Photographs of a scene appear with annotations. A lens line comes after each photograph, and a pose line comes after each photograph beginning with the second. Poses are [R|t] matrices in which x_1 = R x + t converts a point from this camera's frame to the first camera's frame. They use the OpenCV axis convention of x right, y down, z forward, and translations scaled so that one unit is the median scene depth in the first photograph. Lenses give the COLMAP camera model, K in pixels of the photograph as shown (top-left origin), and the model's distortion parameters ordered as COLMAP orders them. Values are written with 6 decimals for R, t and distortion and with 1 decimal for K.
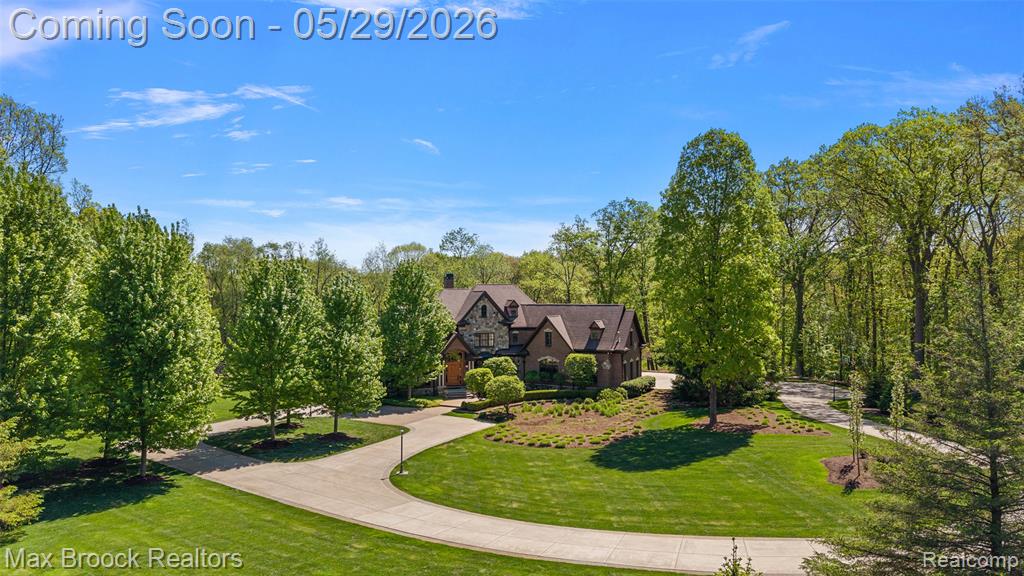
lens RADIAL K [[707.7, 0, 510.2], [0, 707.7, 289.4], [0, 0, 1]] dist [0.011570, -0.017405]
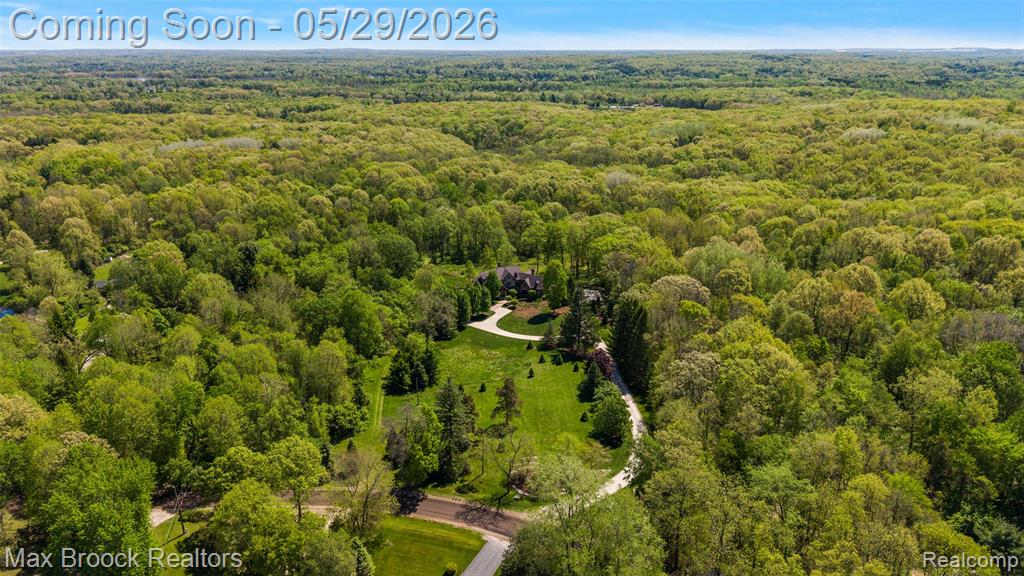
lens RADIAL K [[707.7, 0, 511.8], [0, 707.7, 286.0], [0, 0, 1]] dist [0.011570, -0.017405]
pose [[0.999941, 0.006554, -0.008614, 0.018099], [-0.003479, 0.948224, 0.317583, -1.548191], [0.010249, -0.317534, 0.948191, -3.651634]]
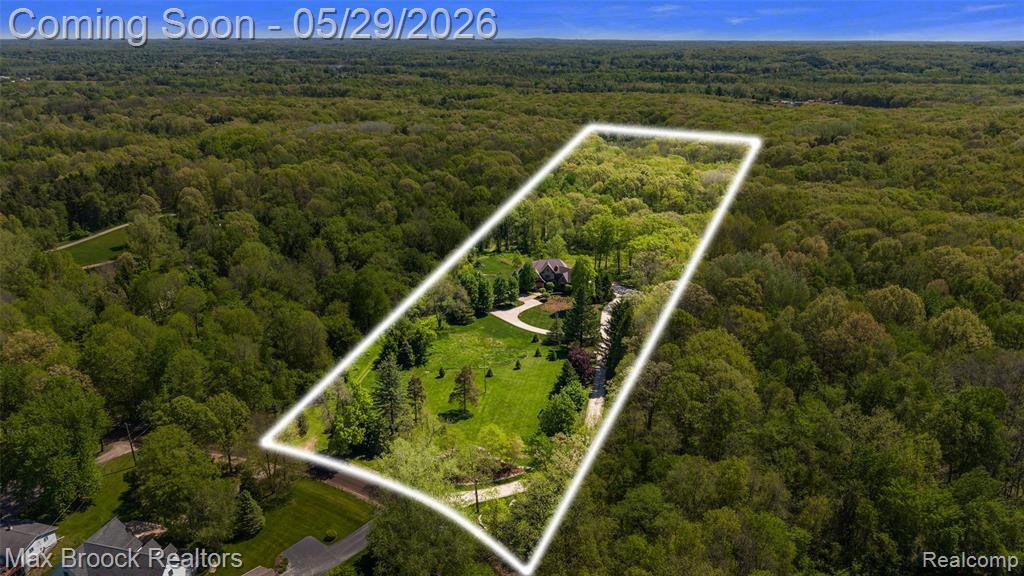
lens RADIAL K [[707.7, 0, 504.1], [0, 707.7, 291.9], [0, 0, 1]] dist [0.011570, -0.017405]
pose [[0.964169, 0.095988, -0.247316, 0.937086], [-0.007017, 0.941149, 0.337918, -1.550674], [0.265198, -0.324075, 0.908100, -3.531917]]
